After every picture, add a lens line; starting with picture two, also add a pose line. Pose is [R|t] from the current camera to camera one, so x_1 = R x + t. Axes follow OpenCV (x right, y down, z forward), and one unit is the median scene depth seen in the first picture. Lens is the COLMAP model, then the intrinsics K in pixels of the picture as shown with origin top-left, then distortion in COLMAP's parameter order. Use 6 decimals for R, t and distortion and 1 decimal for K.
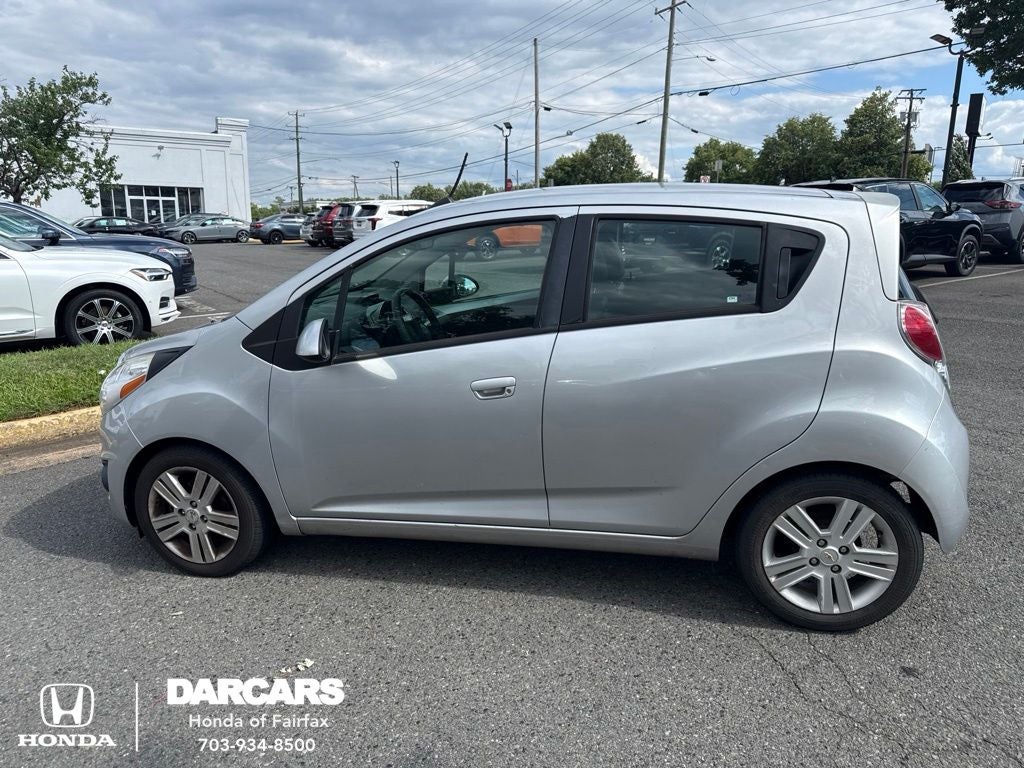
lens RADIAL K [[731.9, 0, 509.9], [0, 731.9, 387.4], [0, 0, 1]] dist [0.019150, -0.022383]
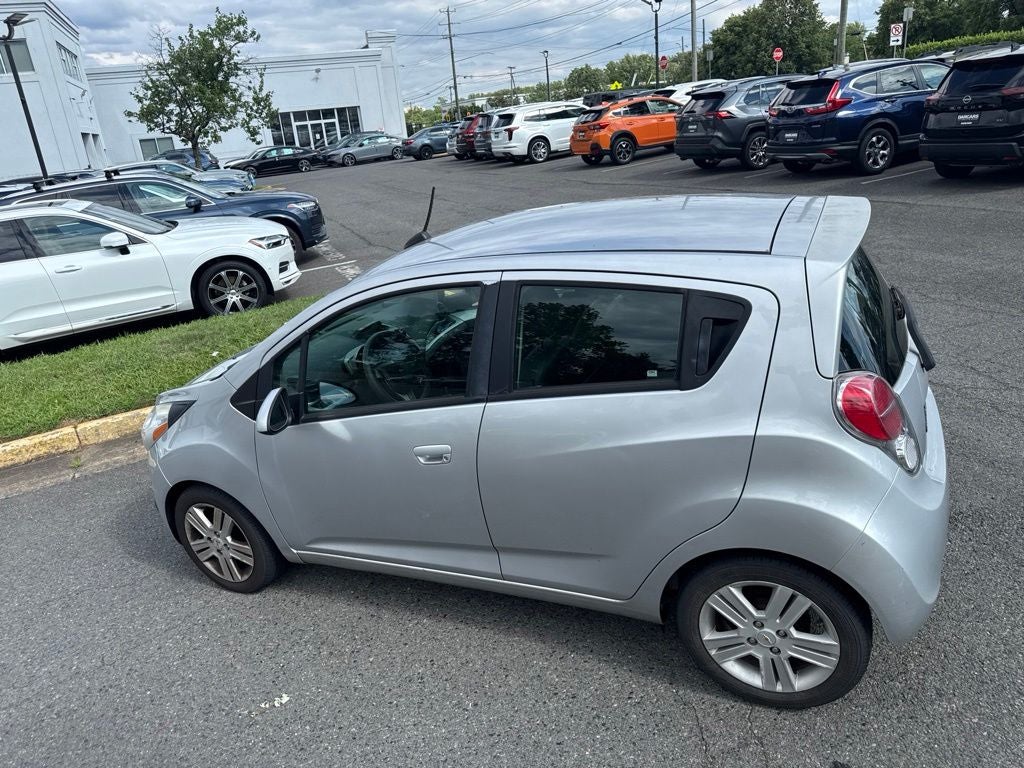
lens RADIAL K [[731.9, 0, 504.2], [0, 731.9, 388.2], [0, 0, 1]] dist [0.019150, -0.022383]
pose [[0.969884, -0.022173, -0.242556, 0.278774], [0.057541, 0.988518, 0.139721, -0.195837], [0.236672, -0.149471, 0.960023, 0.046421]]
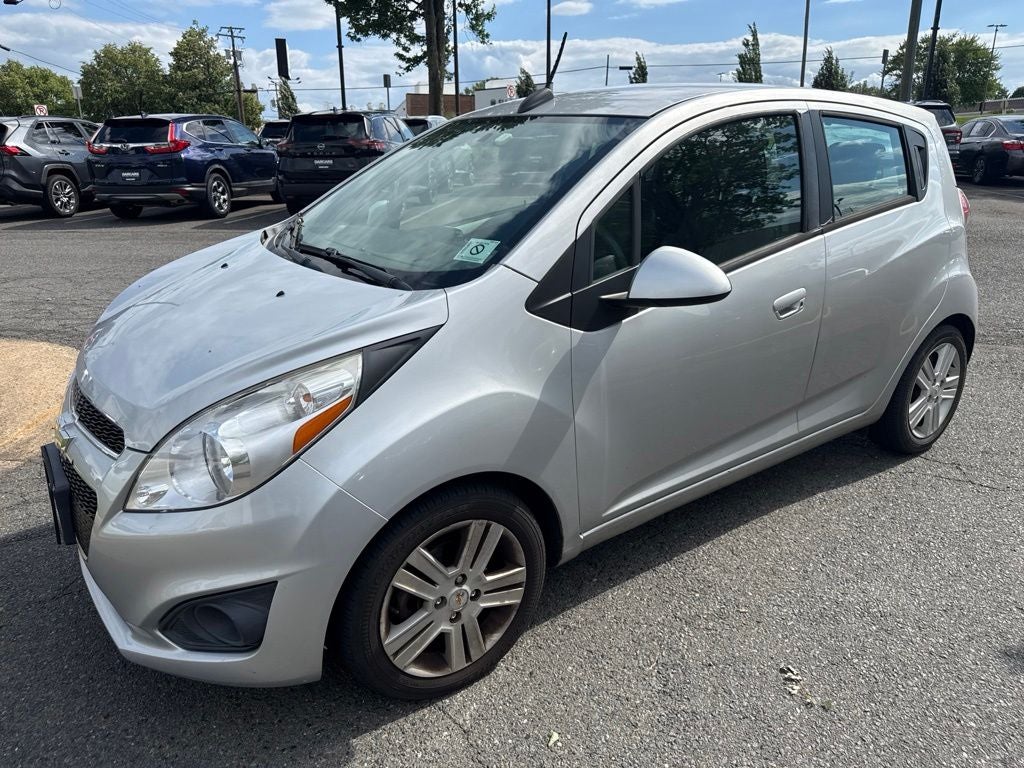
lens RADIAL K [[731.9, 0, 512.3], [0, 731.9, 388.8], [0, 0, 1]] dist [0.019150, -0.022383]
pose [[0.658375, -0.231322, 0.716263, -0.795844], [0.175109, 0.972566, 0.153140, -0.082779], [-0.732038, 0.024600, 0.680820, 0.540566]]
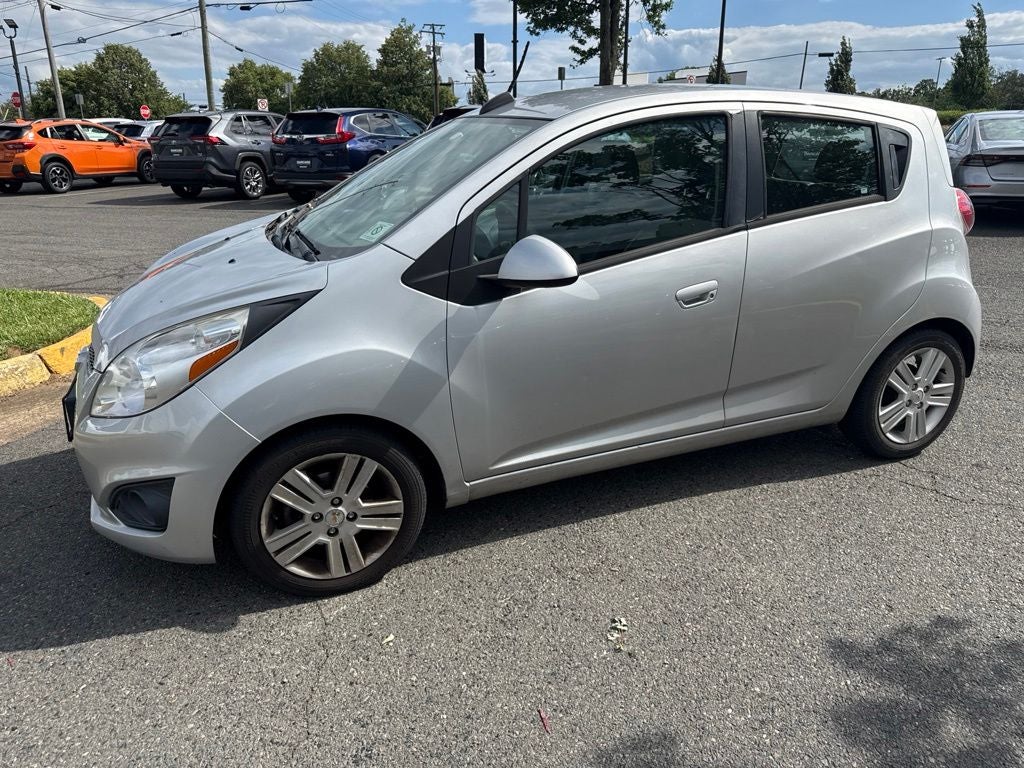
lens RADIAL K [[731.9, 0, 517.7], [0, 731.9, 383.9], [0, 0, 1]] dist [0.019150, -0.022383]
pose [[0.818864, -0.175427, 0.546523, -0.659369], [0.127975, 0.983983, 0.124099, -0.028413], [-0.559539, -0.031679, 0.828198, 0.277572]]
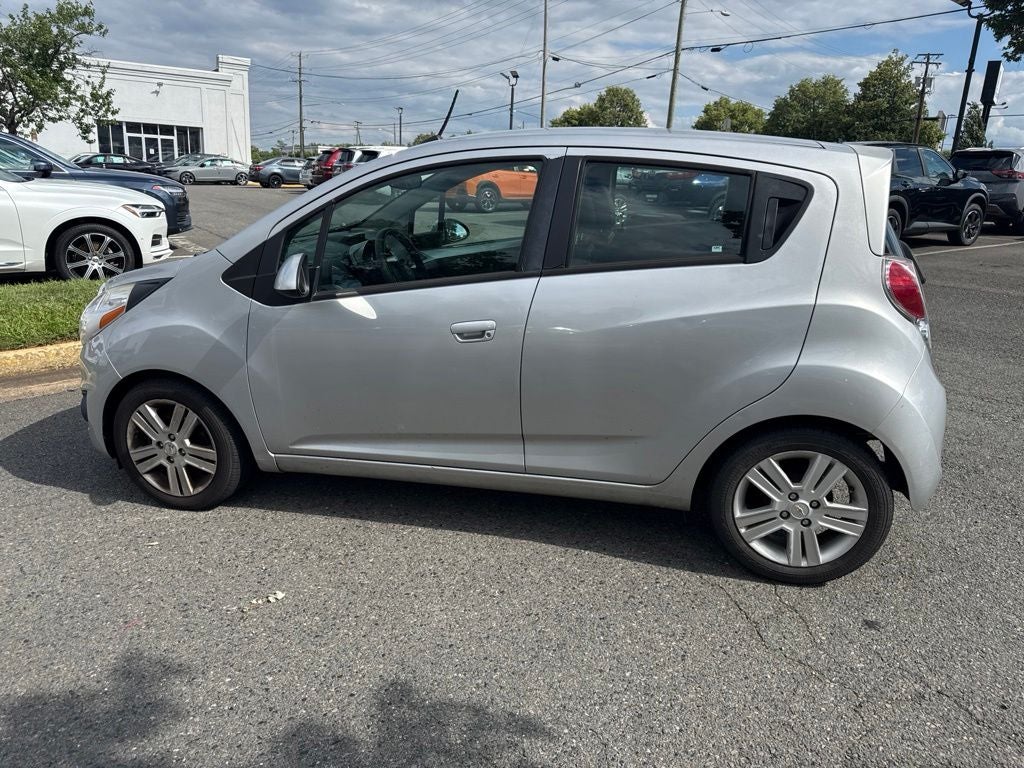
lens RADIAL K [[731.9, 0, 509.0], [0, 731.9, 381.1], [0, 0, 1]] dist [0.019150, -0.022383]
pose [[0.999288, 0.037572, 0.003376, 0.021723], [-0.037696, 0.997970, 0.051340, 0.013989], [-0.001440, -0.051431, 0.998676, 0.004537]]
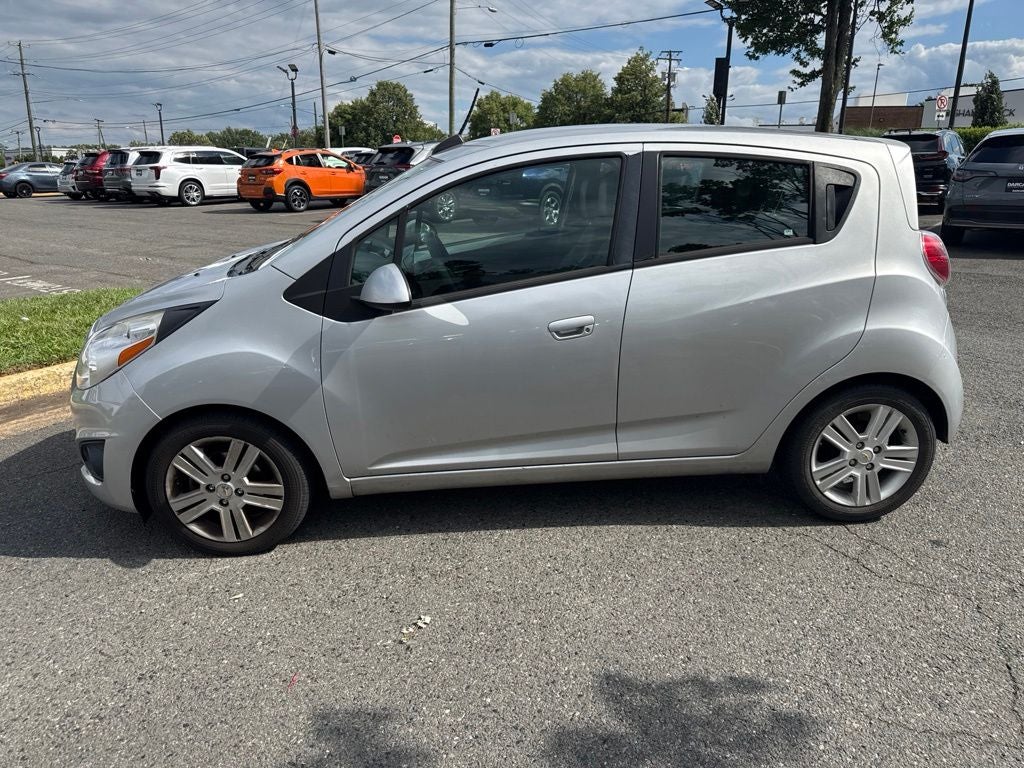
lens RADIAL K [[731.9, 0, 508.8], [0, 731.9, 386.9], [0, 0, 1]] dist [0.019150, -0.022383]
pose [[0.958190, -0.076056, 0.275841, -0.334558], [0.059399, 0.995898, 0.068260, 0.007593], [-0.279901, -0.049021, 0.958777, 0.045740]]
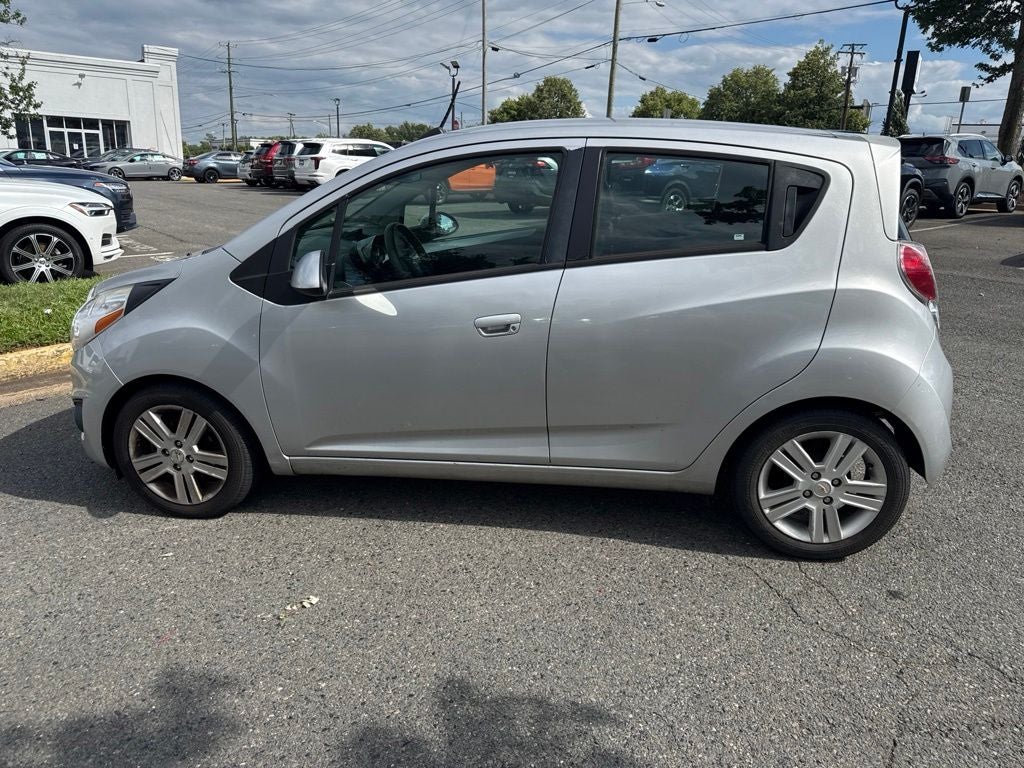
lens RADIAL K [[731.9, 0, 512.6], [0, 731.9, 382.6], [0, 0, 1]] dist [0.019150, -0.022383]
pose [[0.996598, 0.002027, 0.082394, -0.071878], [-0.007200, 0.998017, 0.062539, 0.014861], [-0.082104, -0.062919, 0.994636, 0.008575]]
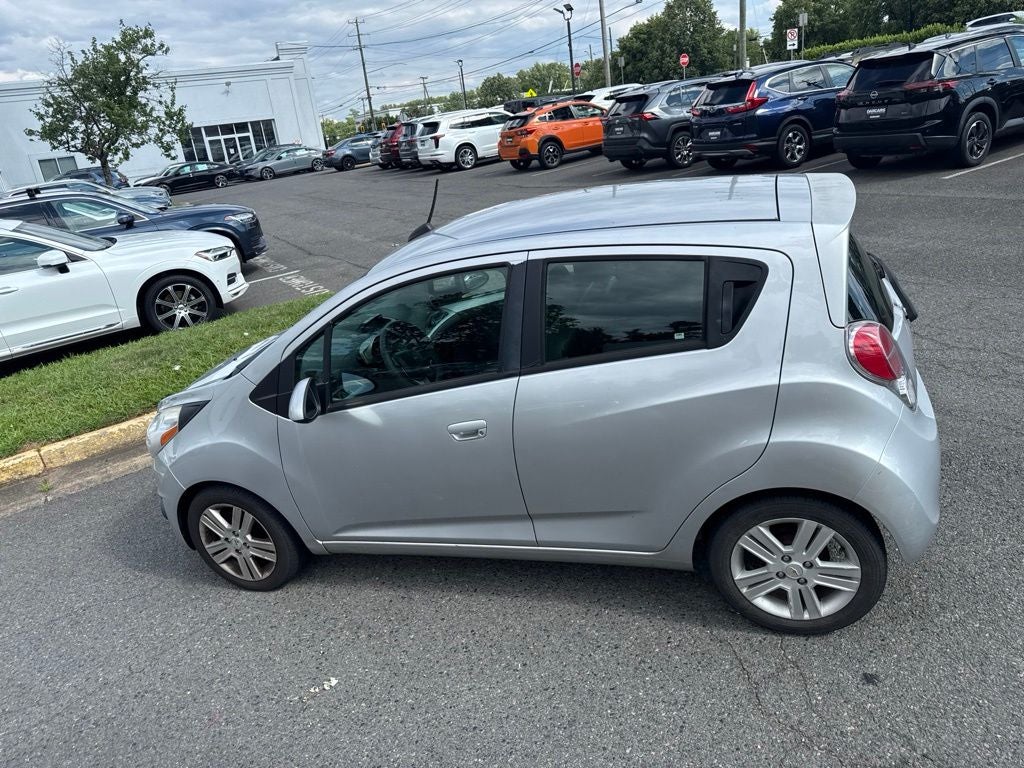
lens RADIAL K [[731.9, 0, 512.9], [0, 731.9, 390.2], [0, 0, 1]] dist [0.019150, -0.022383]
pose [[0.986595, -0.087032, -0.138042, 0.167749], [0.106375, 0.984481, 0.139577, -0.171138], [0.123752, -0.152390, 0.980542, -0.027828]]
